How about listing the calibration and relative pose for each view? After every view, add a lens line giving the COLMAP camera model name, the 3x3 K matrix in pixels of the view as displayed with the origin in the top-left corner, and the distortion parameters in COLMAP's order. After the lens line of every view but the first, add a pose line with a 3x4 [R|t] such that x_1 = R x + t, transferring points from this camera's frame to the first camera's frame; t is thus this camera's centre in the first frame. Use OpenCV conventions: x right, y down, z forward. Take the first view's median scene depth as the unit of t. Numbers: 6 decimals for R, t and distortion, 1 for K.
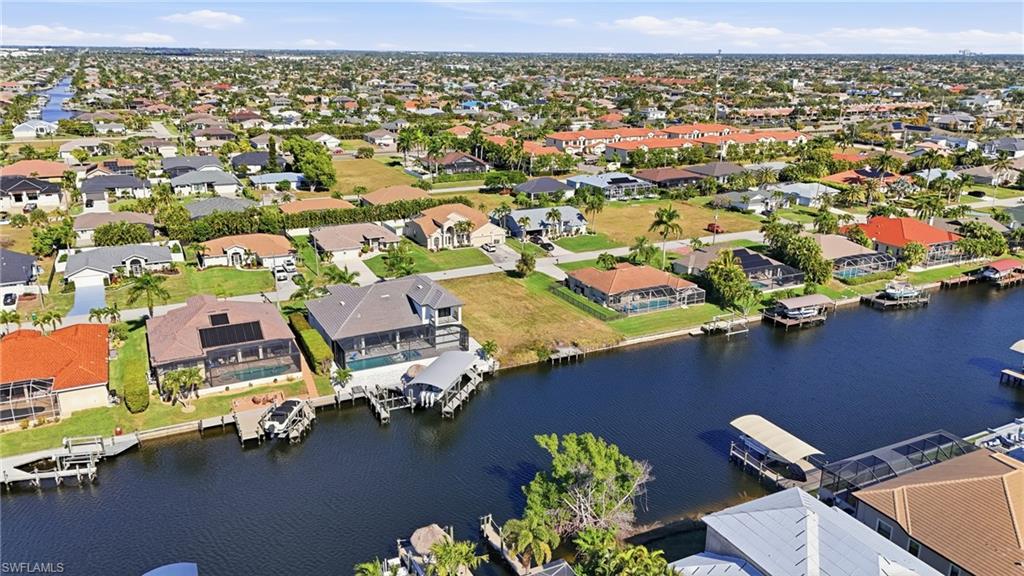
lens RADIAL K [[751.5, 0, 511.0], [0, 751.5, 288.5], [0, 0, 1]] dist [0.060092, -0.052217]
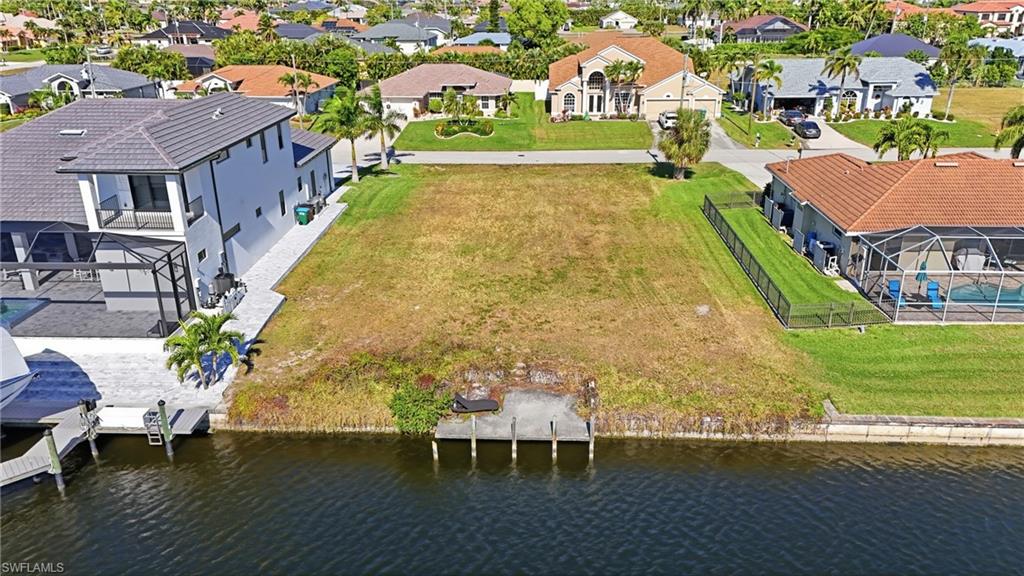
lens RADIAL K [[751.5, 0, 509.9], [0, 751.5, 293.4], [0, 0, 1]] dist [0.060092, -0.052217]
pose [[0.870704, 0.170537, -0.461293, 0.139668], [-0.133430, 0.984689, 0.112180, 0.013701], [0.473361, -0.036125, 0.880127, 0.620000]]
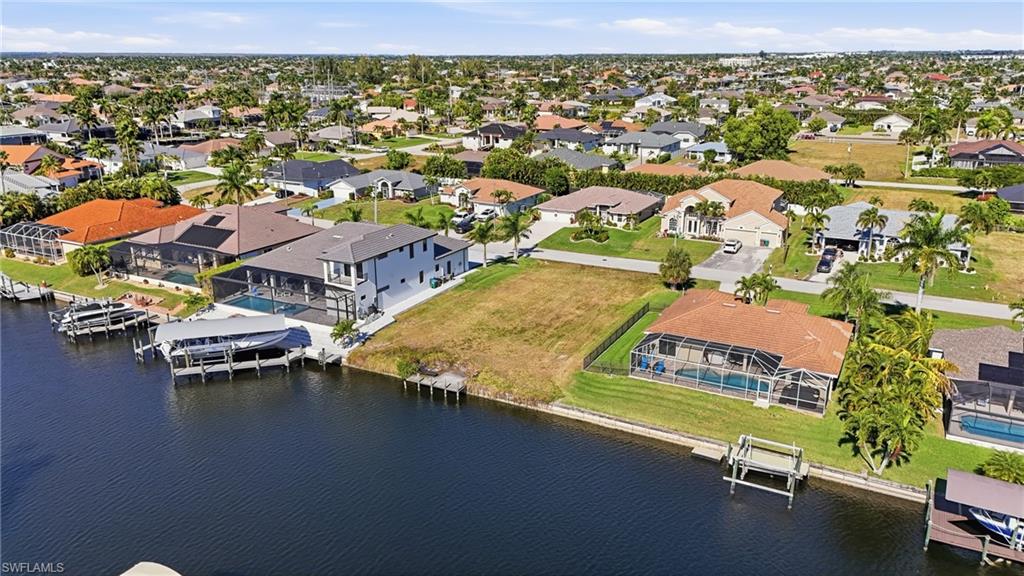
lens RADIAL K [[751.5, 0, 511.1], [0, 751.5, 290.8], [0, 0, 1]] dist [0.060092, -0.052217]
pose [[0.576218, 0.235989, -0.782485, 0.447578], [-0.239085, 0.964197, 0.114731, -0.054450], [0.781544, 0.120970, 0.612009, 0.524722]]
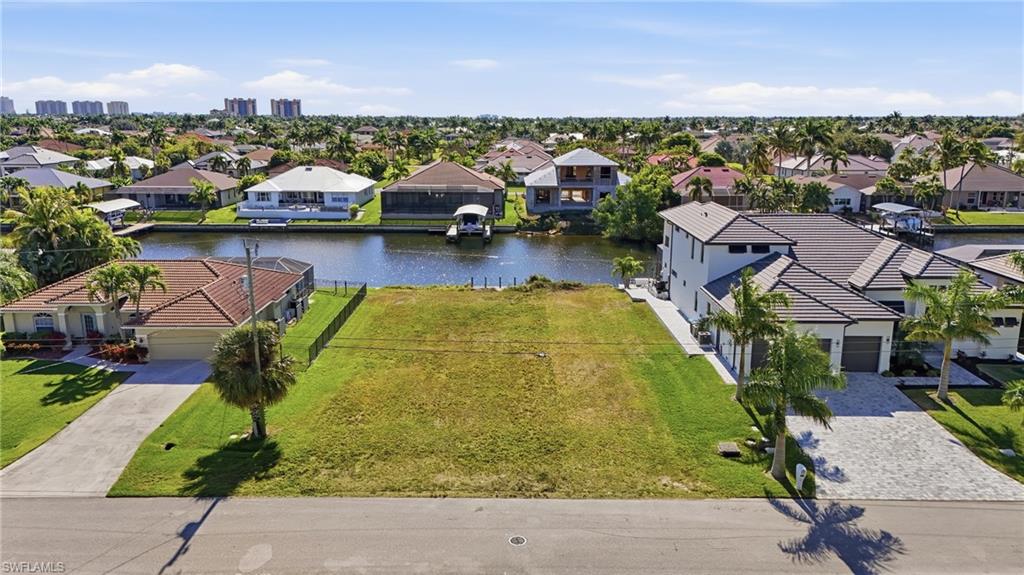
lens RADIAL K [[751.5, 0, 510.9], [0, 751.5, 292.0], [0, 0, 1]] dist [0.060092, -0.052217]
pose [[-0.892032, -0.113404, 0.437513, -0.144029], [0.126955, 0.866169, 0.483357, -0.169382], [-0.433775, 0.486715, -0.758253, 1.144640]]
